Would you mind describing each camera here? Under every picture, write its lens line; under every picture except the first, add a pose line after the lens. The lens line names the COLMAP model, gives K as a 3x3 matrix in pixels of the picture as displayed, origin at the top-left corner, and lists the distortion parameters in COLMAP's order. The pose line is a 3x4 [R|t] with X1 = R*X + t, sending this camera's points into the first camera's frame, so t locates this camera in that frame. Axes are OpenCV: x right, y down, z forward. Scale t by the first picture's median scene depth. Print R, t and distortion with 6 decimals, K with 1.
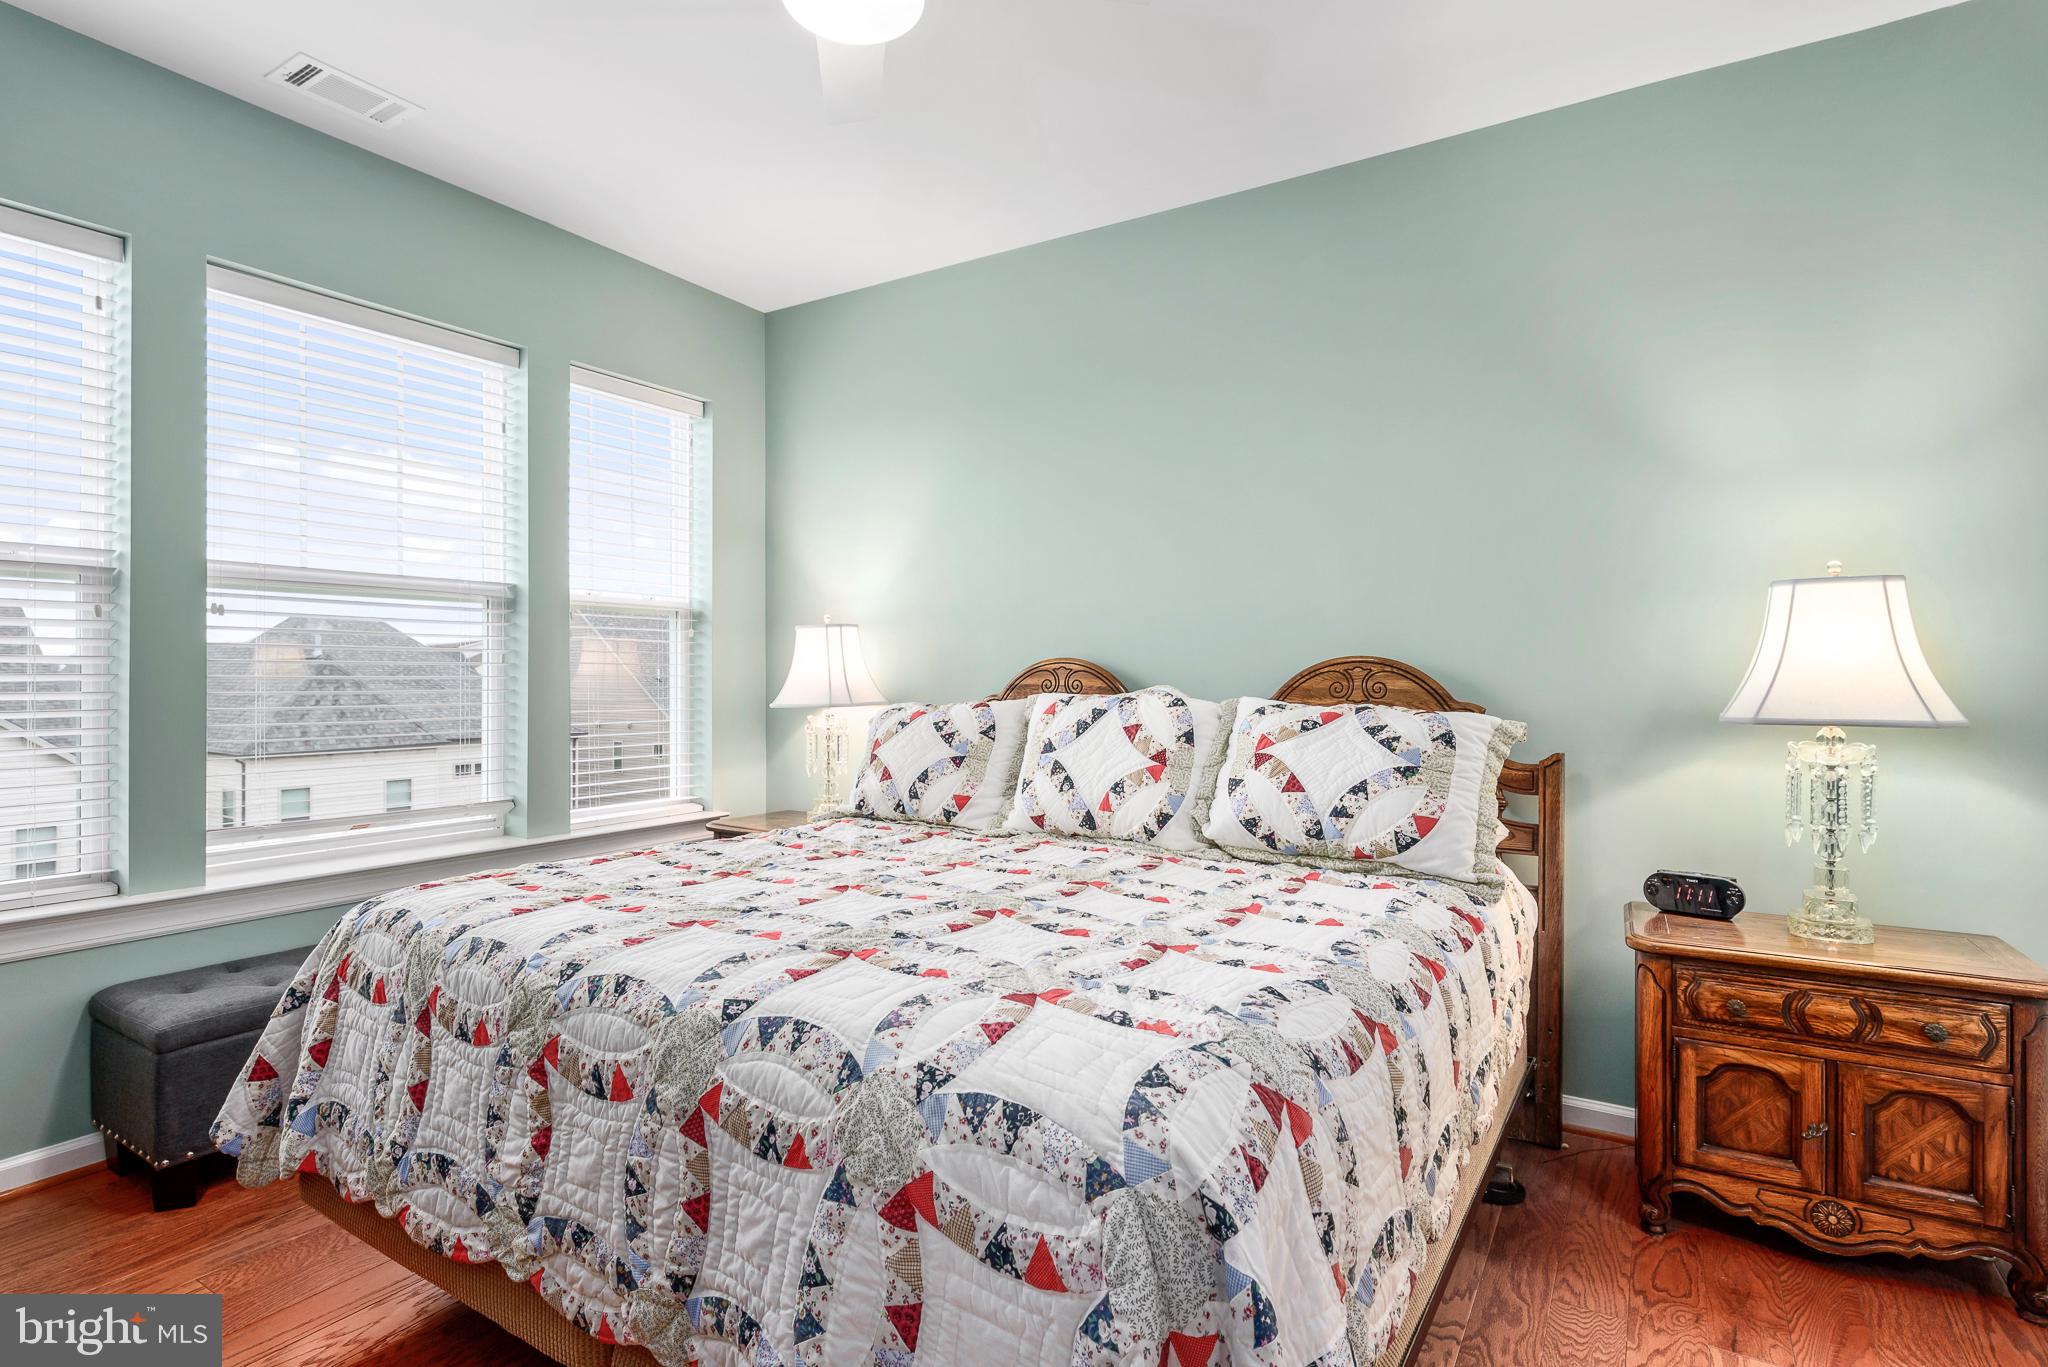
lens RADIAL K [[1075.4, 0, 1016.6], [0, 1075.4, 676.7], [0, 0, 1]] dist [0.001854, -0.000110]
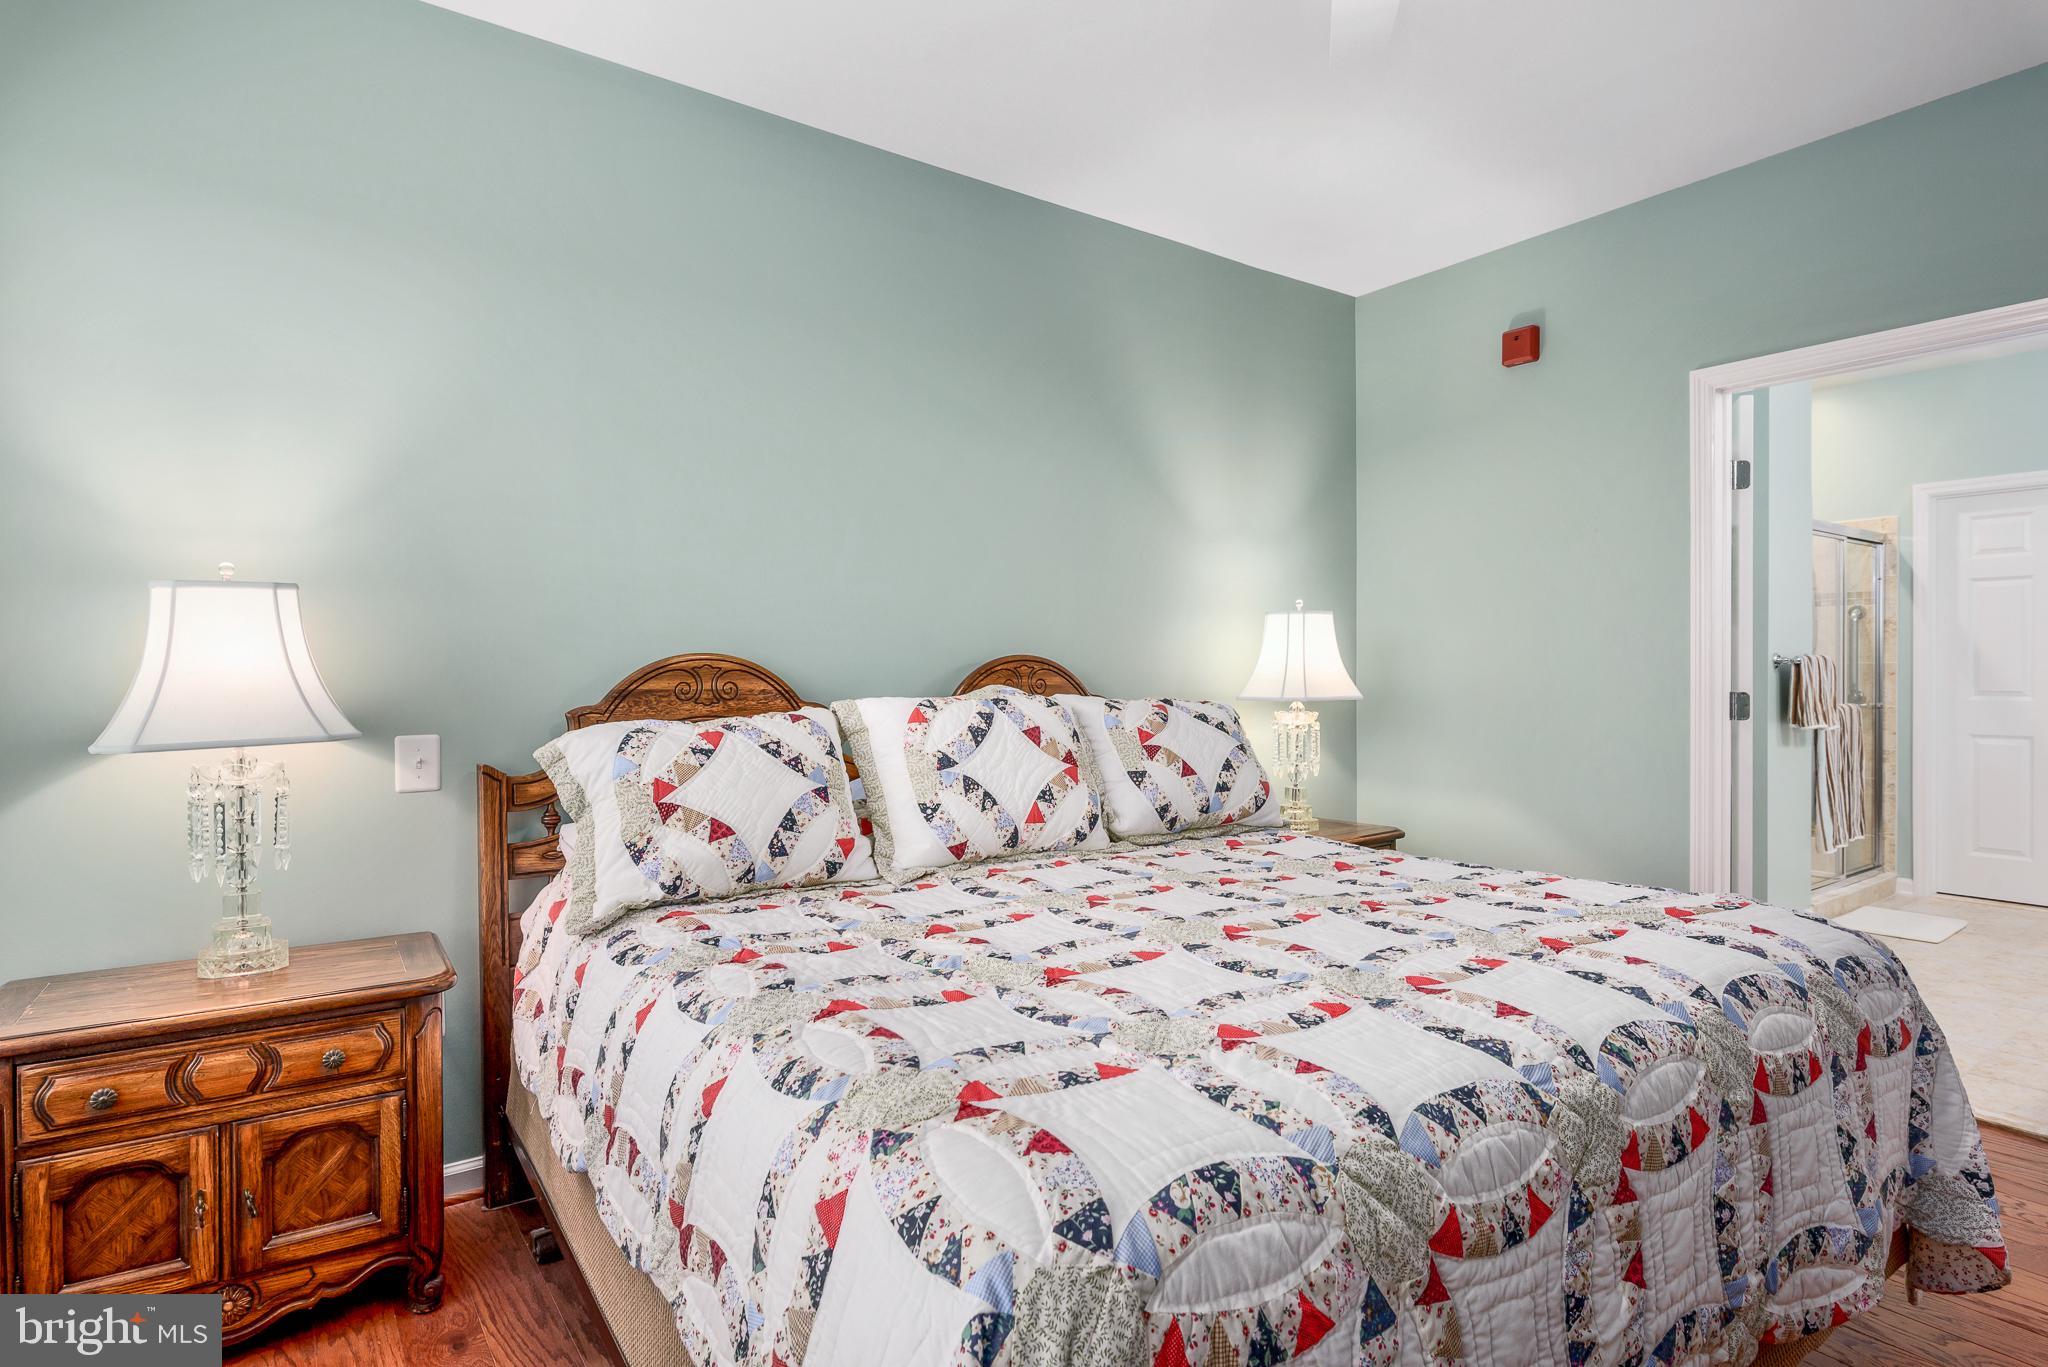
lens RADIAL K [[1125.5, 0, 1024.0], [0, 1125.5, 683.5], [0, 0, 1]] dist [-0.000636, -0.000279]
pose [[0.320455, -0.014858, 0.947147, -0.873596], [0.007683, 0.999885, 0.013086, -0.006187], [-0.947233, 0.003083, 0.320532, 0.748106]]
